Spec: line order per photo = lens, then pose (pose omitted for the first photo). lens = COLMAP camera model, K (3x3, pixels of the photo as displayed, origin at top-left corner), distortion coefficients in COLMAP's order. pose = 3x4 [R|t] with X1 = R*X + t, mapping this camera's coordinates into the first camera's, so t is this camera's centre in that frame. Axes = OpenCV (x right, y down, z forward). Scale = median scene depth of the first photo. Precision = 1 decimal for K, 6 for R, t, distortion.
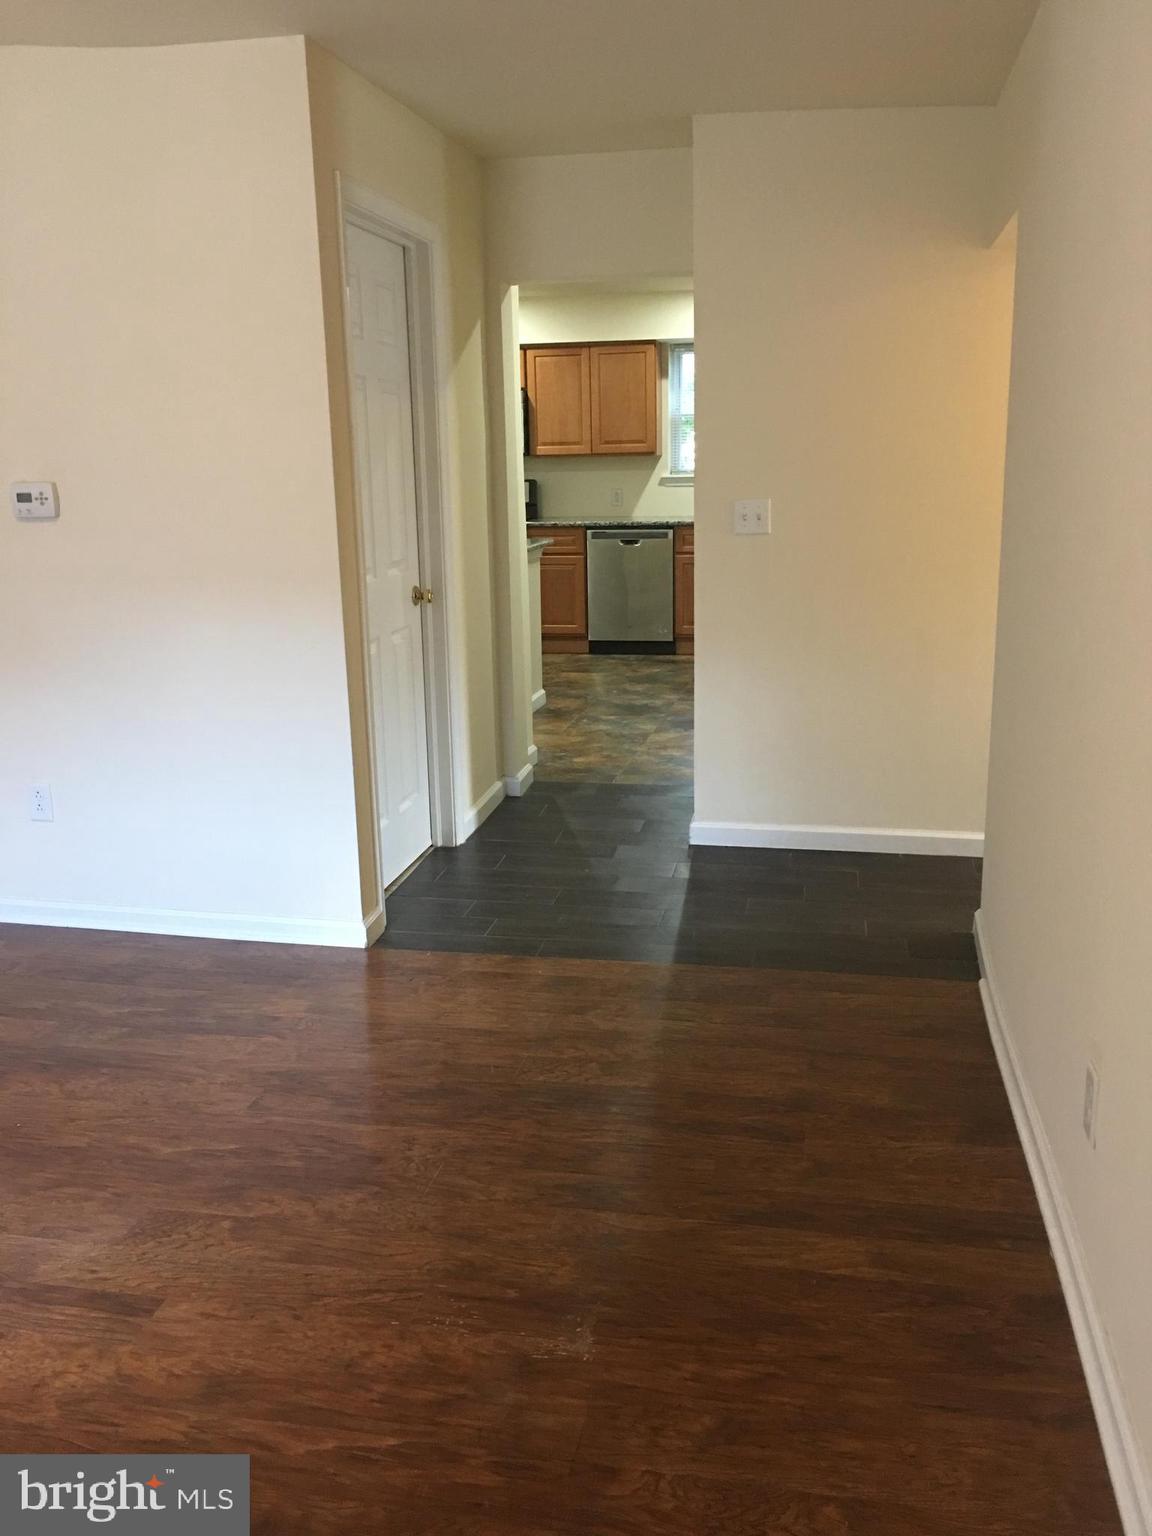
lens RADIAL K [[1305.3, 0, 576.0], [0, 1305.3, 768.0], [0, 0, 1]] dist [0.101414, -0.112941]
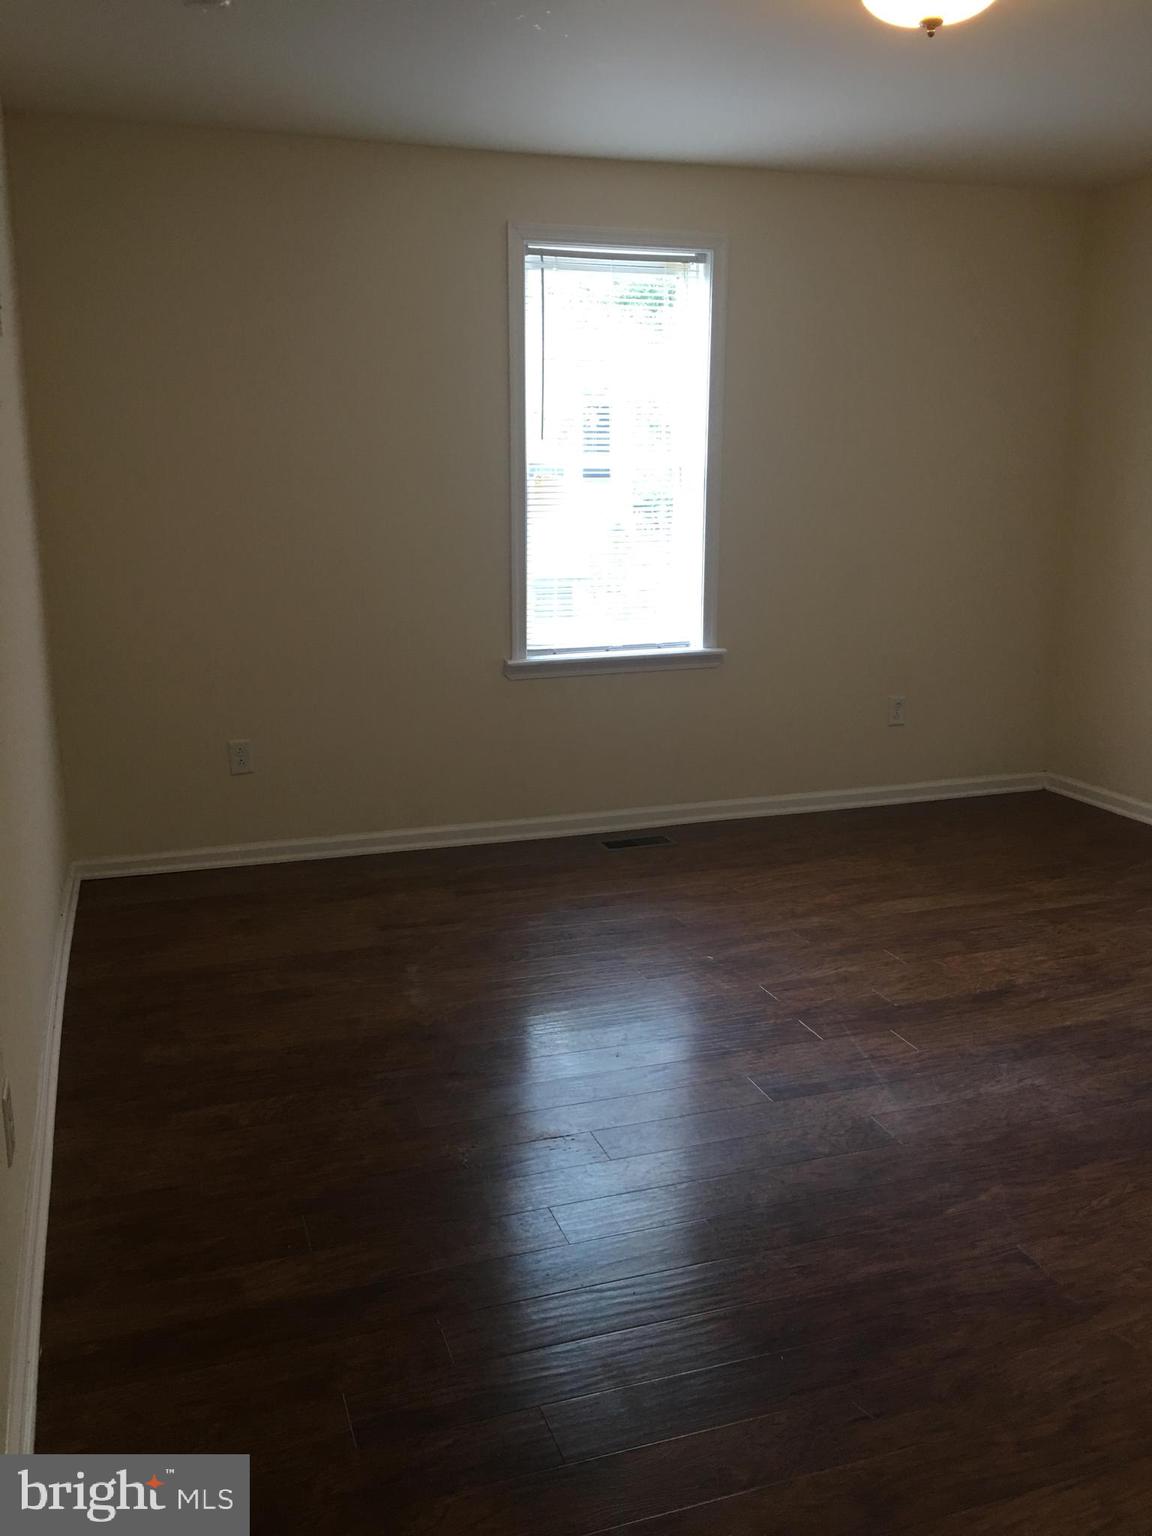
lens RADIAL K [[1305.3, 0, 576.0], [0, 1305.3, 768.0], [0, 0, 1]] dist [0.101414, -0.112941]
pose [[-0.858463, 0.128303, -0.496567, 0.375784], [-0.108954, 0.900481, 0.421025, -0.343751], [0.501168, 0.415538, -0.759051, 1.437994]]
